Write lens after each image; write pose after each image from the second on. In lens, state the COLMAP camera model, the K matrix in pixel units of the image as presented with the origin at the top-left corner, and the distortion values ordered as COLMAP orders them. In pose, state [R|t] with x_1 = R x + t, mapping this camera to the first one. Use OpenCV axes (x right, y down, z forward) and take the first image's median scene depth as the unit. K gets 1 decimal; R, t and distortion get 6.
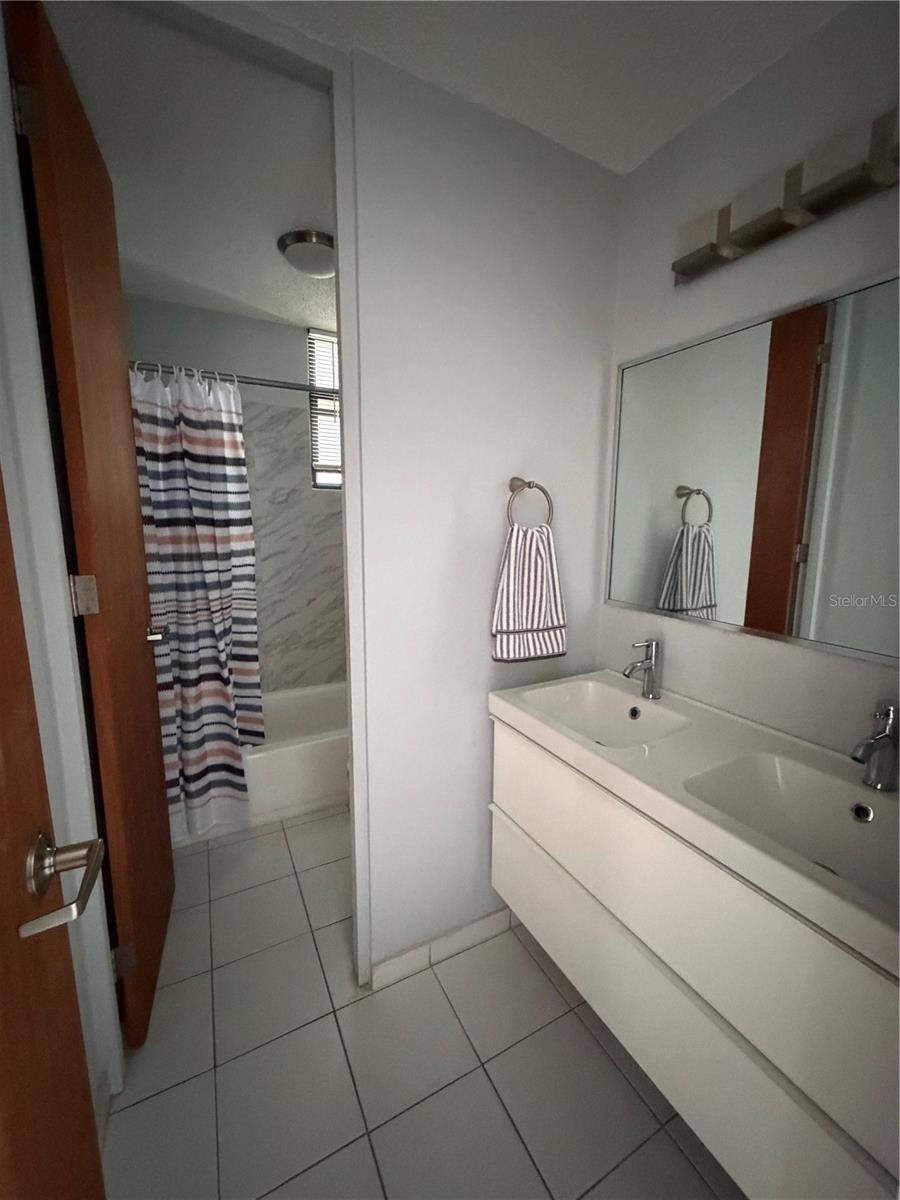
lens RADIAL K [[481.2, 0, 452.8], [0, 481.2, 599.8], [0, 0, 1]] dist [0.000577, 0.000037]
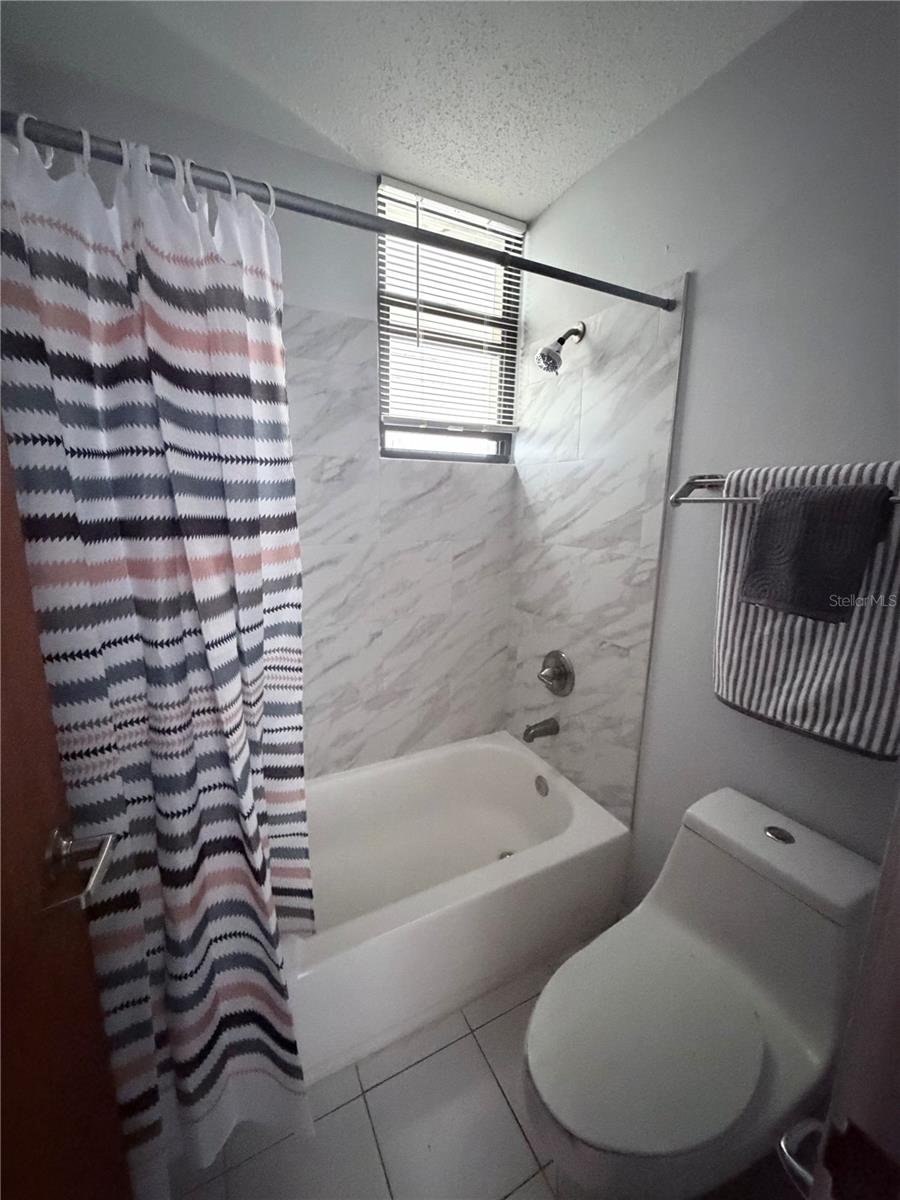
lens RADIAL K [[481.2, 0, 453.6], [0, 481.2, 600.6], [0, 0, 1]] dist [0.000577, 0.000037]
pose [[0.999953, 0.009266, -0.002994, -0.278317], [-0.009099, 0.998620, 0.051722, -0.116353], [0.003469, -0.051693, 0.998657, 0.541355]]
